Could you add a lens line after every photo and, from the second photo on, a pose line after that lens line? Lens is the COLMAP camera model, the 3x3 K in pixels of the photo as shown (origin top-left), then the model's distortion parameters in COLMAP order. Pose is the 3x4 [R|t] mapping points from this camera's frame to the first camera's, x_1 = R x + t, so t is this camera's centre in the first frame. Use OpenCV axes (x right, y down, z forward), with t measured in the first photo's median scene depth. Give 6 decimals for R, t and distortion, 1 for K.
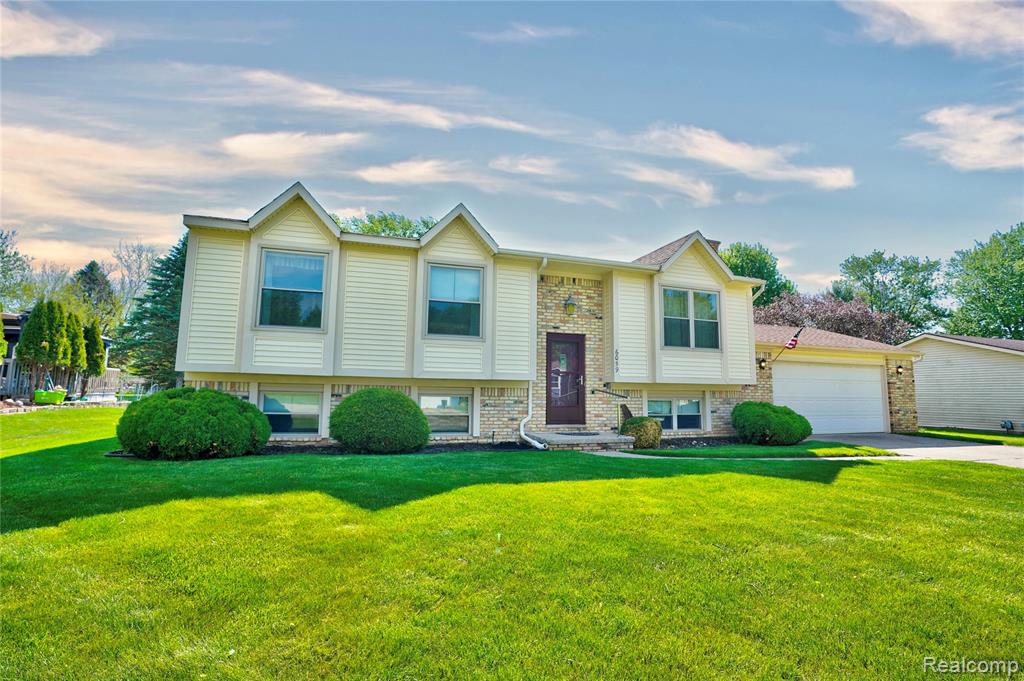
lens RADIAL K [[449.7, 0, 512.0], [0, 449.7, 340.5], [0, 0, 1]] dist [-0.020351, 0.000539]
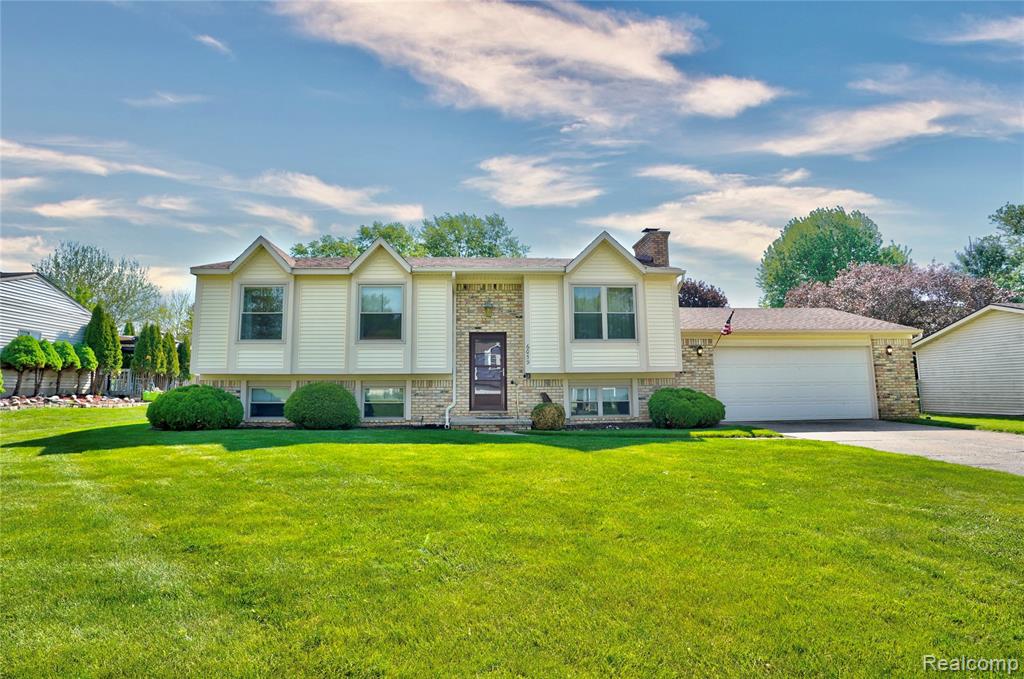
lens RADIAL K [[491.1, 0, 507.6], [0, 491.1, 333.3], [0, 0, 1]] dist [-0.041275, 0.019060]
pose [[0.967965, -0.049487, -0.246162, 0.478208], [0.049828, 0.998746, -0.004848, -0.004527], [0.246093, -0.007573, 0.969217, -0.215495]]
